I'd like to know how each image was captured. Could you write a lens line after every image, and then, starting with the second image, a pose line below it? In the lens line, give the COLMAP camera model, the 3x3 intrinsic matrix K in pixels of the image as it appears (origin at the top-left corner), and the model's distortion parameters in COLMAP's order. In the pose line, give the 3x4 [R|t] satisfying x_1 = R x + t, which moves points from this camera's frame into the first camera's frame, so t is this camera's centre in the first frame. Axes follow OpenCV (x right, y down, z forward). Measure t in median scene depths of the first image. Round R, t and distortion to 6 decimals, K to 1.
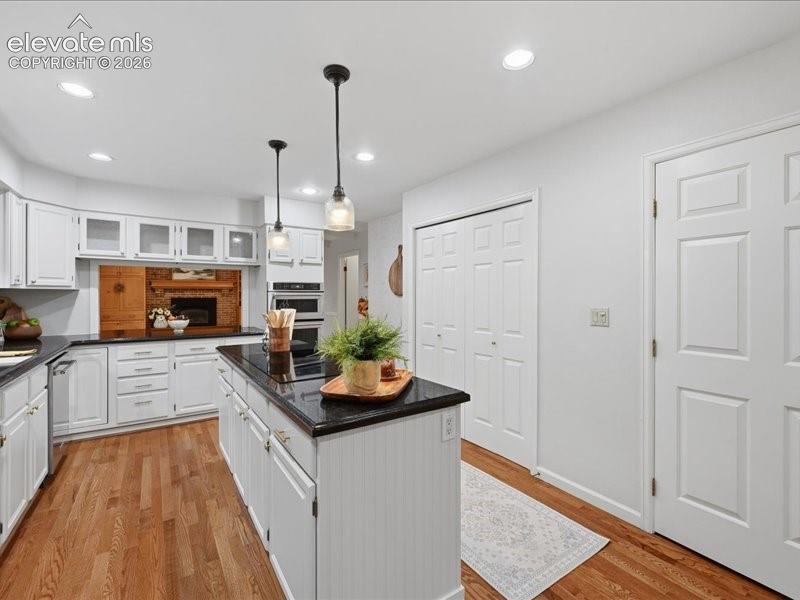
lens RADIAL K [[371.5, 0, 400.0], [0, 371.5, 300.0], [0, 0, 1]] dist [0.000895, 0.000252]
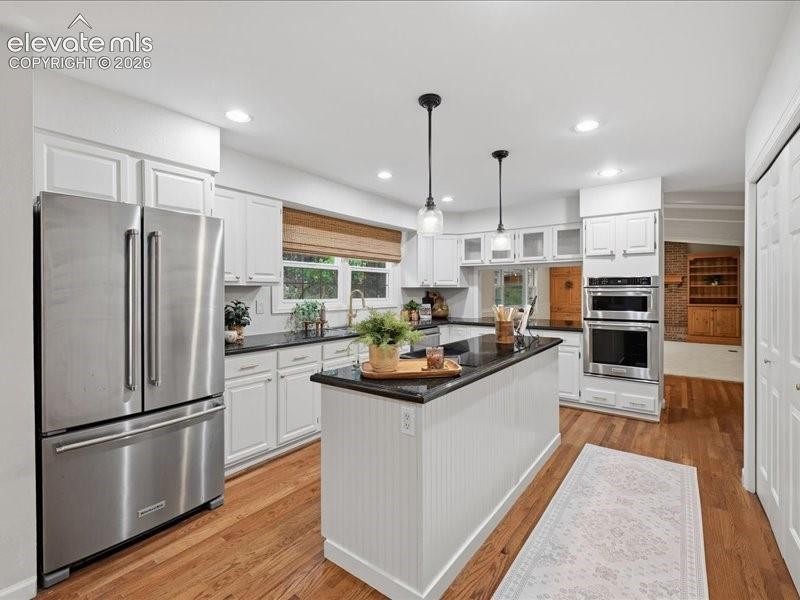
lens RADIAL K [[371.2, 0, 403.9], [0, 371.2, 291.6], [0, 0, 1]] dist [-0.000897, 0.000013]
pose [[0.334076, 0.001177, -0.942546, 0.387916], [-0.011868, 0.999925, -0.002958, -0.003501], [0.942472, 0.012174, 0.334065, 0.233393]]
